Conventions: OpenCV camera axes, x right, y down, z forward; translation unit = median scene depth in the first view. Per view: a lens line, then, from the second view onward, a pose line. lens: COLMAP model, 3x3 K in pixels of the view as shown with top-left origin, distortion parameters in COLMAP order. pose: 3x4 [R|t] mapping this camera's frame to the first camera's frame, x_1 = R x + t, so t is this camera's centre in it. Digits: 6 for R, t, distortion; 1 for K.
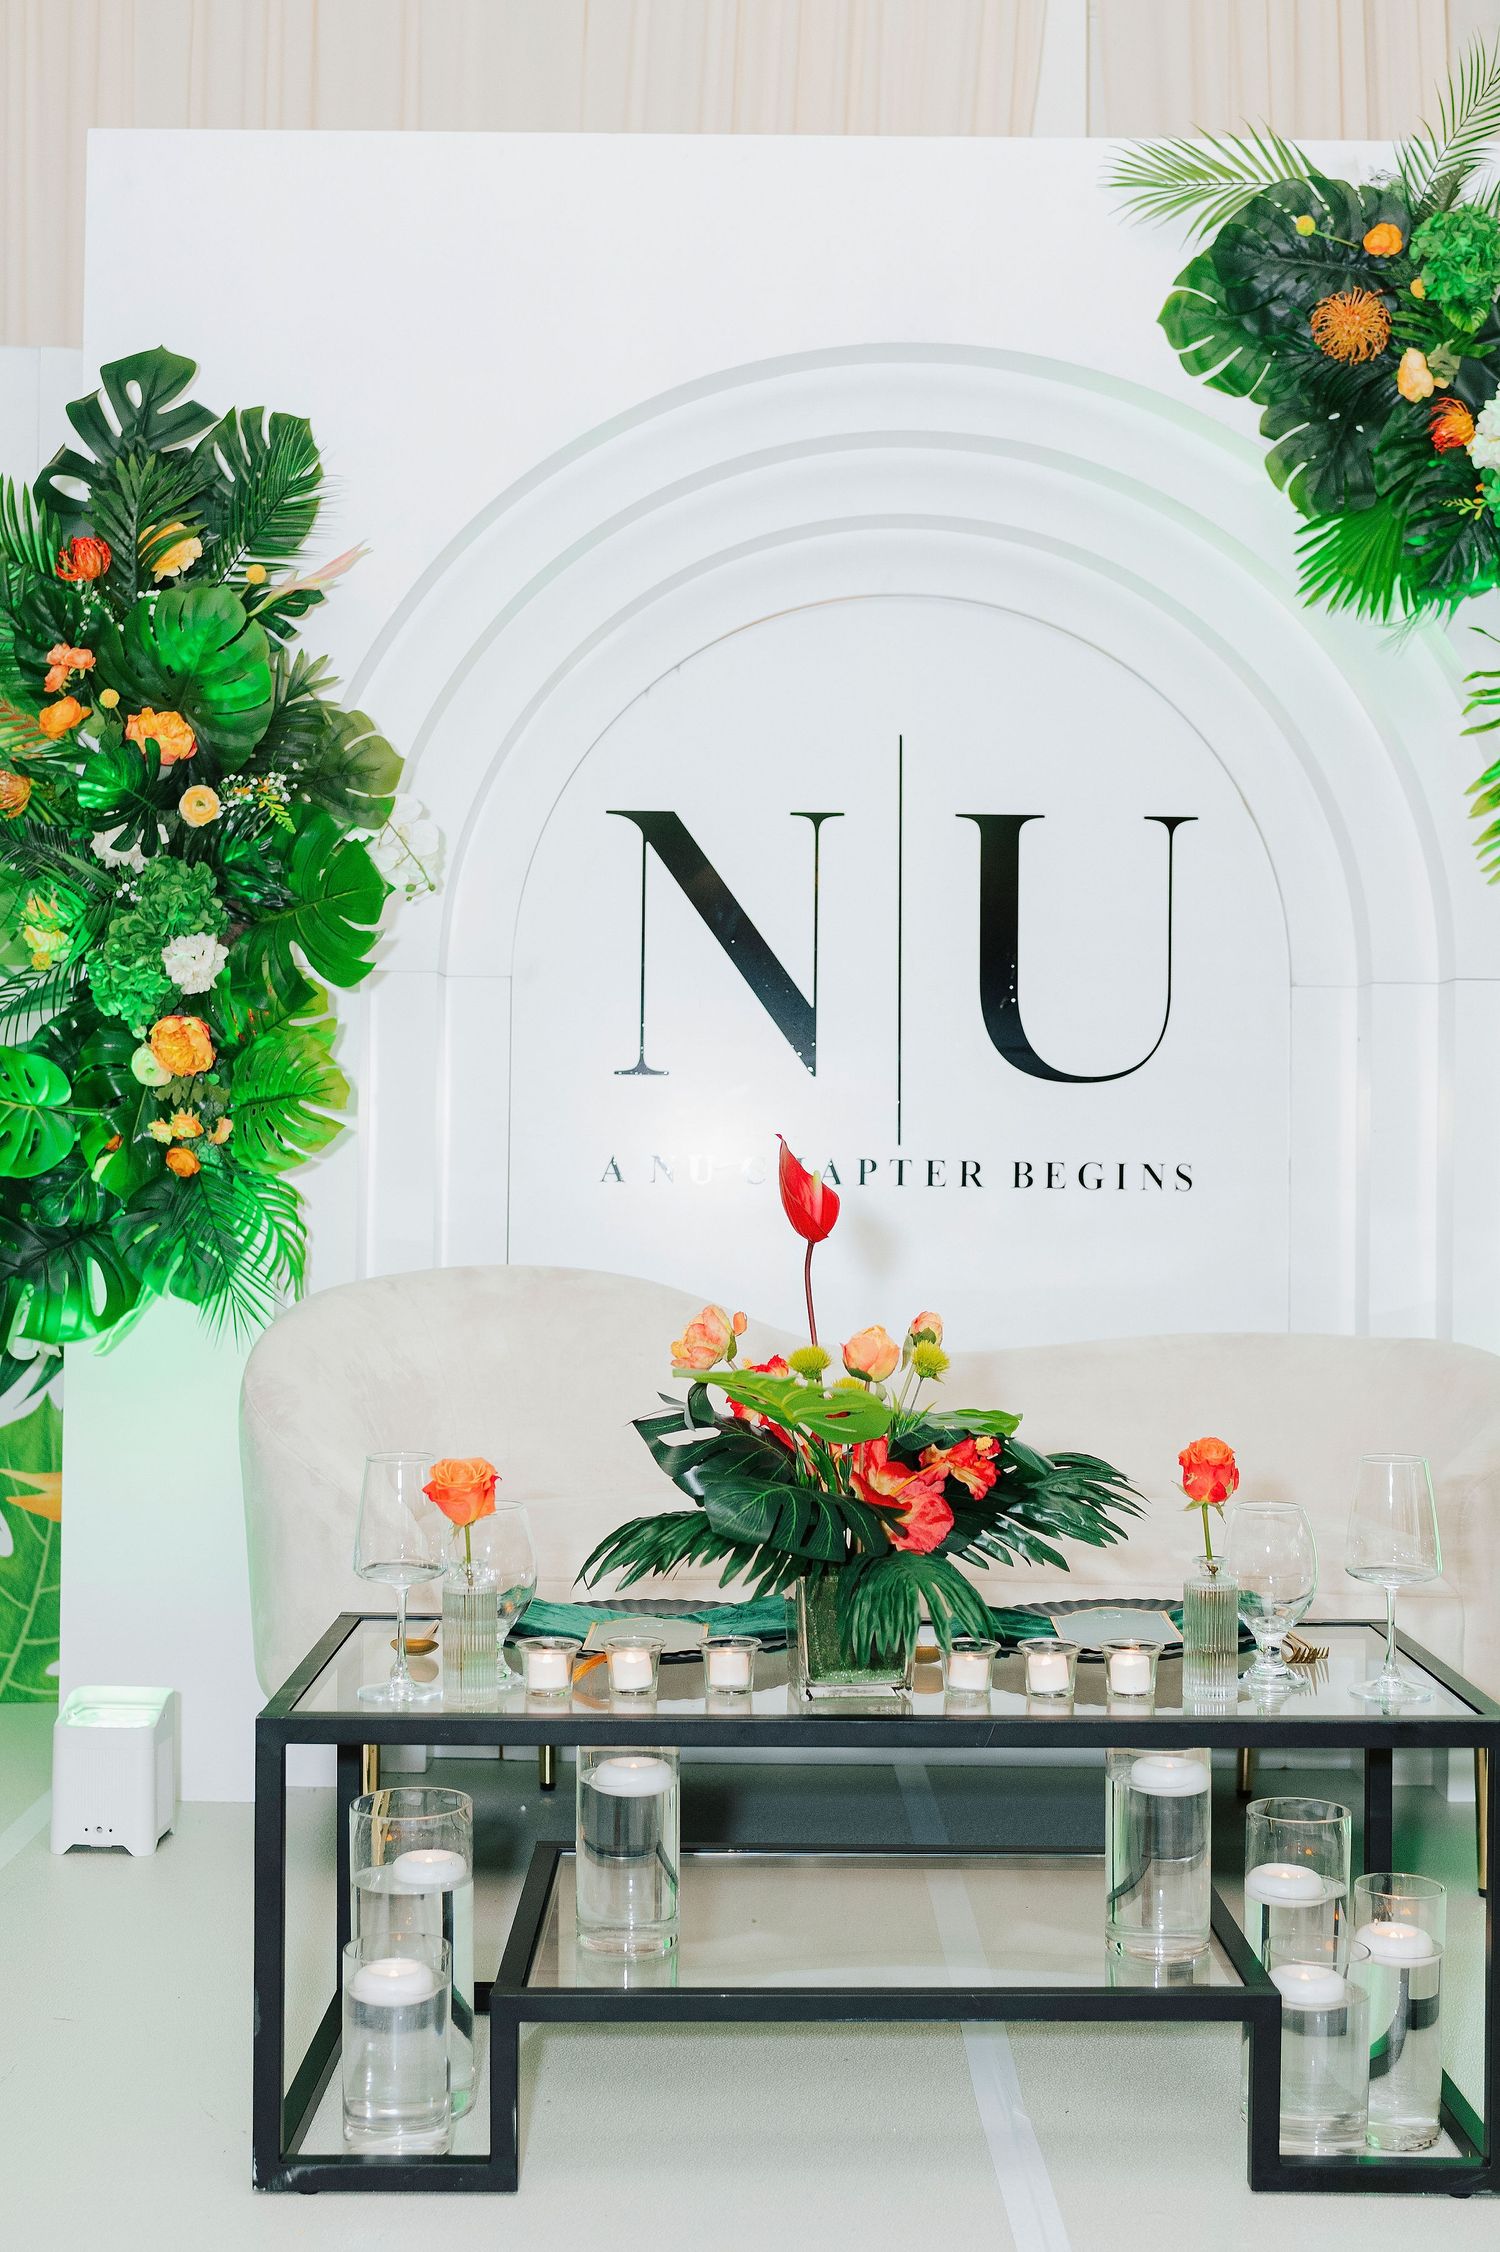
lens RADIAL K [[2506.3, 0, 750.0], [0, 2506.3, 1126.0], [0, 0, 1]] dist [-0.024533, -0.006707]
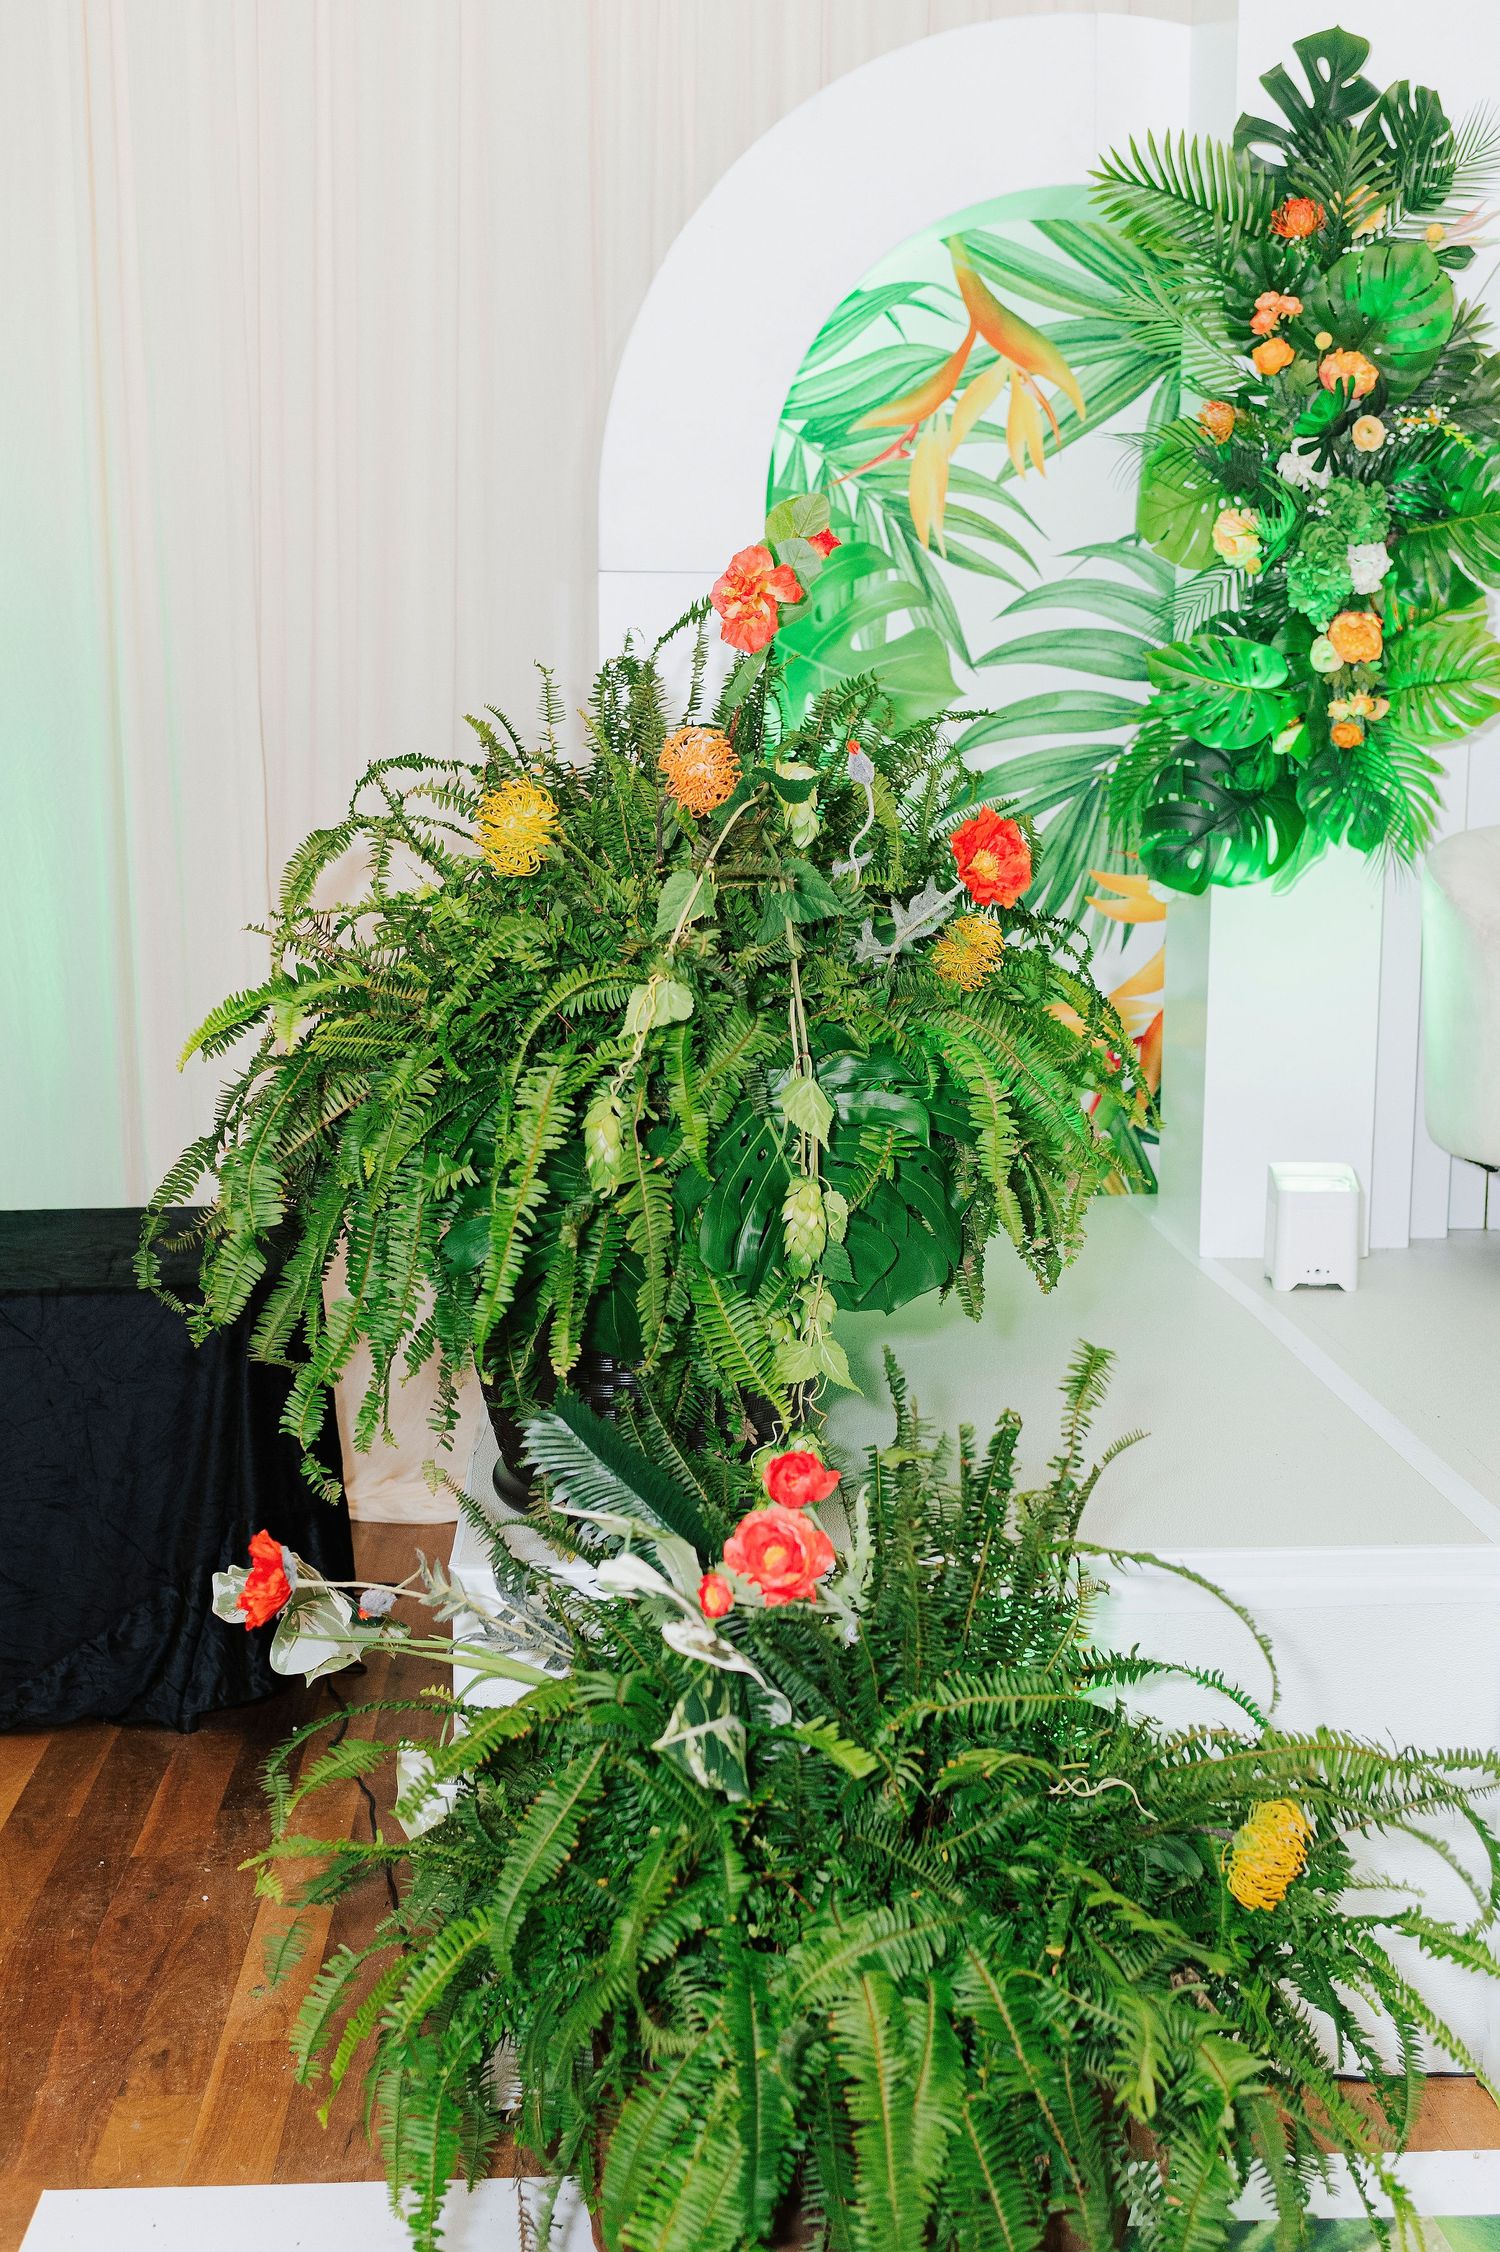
lens RADIAL K [[2506.3, 0, 750.0], [0, 2506.3, 1126.0], [0, 0, 1]] dist [-0.024533, -0.006707]
pose [[0.999150, -0.011387, 0.039623, -0.567261], [0.005179, 0.988153, 0.153382, 0.013903], [-0.040900, -0.153046, 0.987372, -0.210984]]
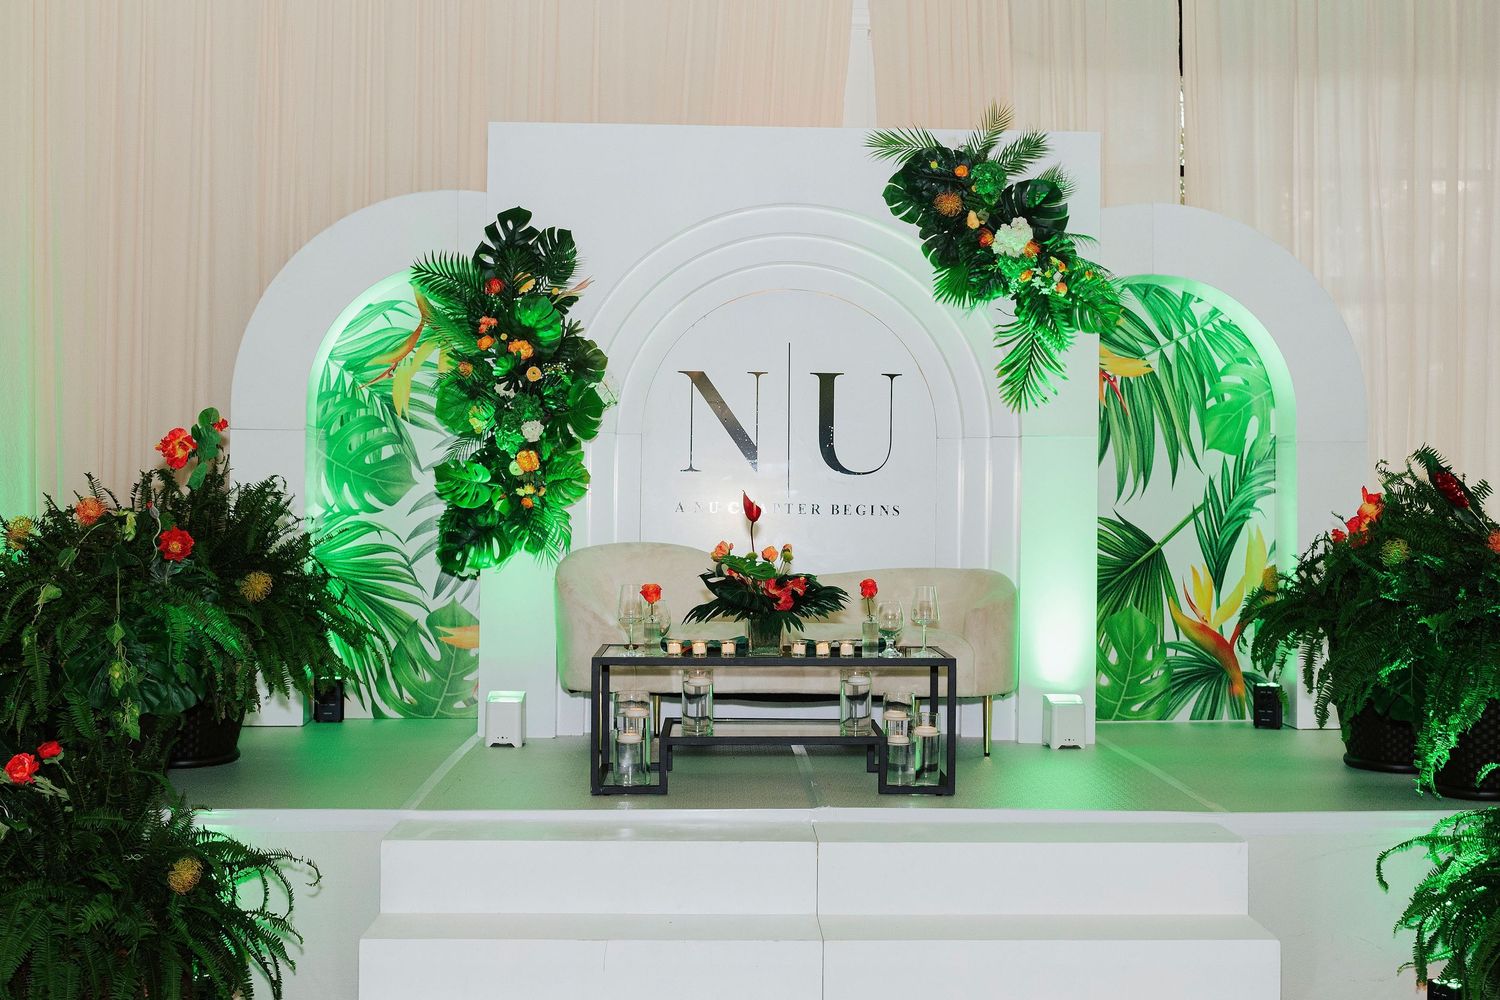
lens RADIAL K [[1726.3, 0, 750.0], [0, 1726.3, 500.0], [0, 0, 1]] dist [-0.014275, -0.008591]
pose [[0.999866, 0.001689, 0.016293, -0.011891], [-0.001651, 0.999996, -0.002312, 0.015248], [-0.016297, 0.002285, 0.999865, -0.913973]]
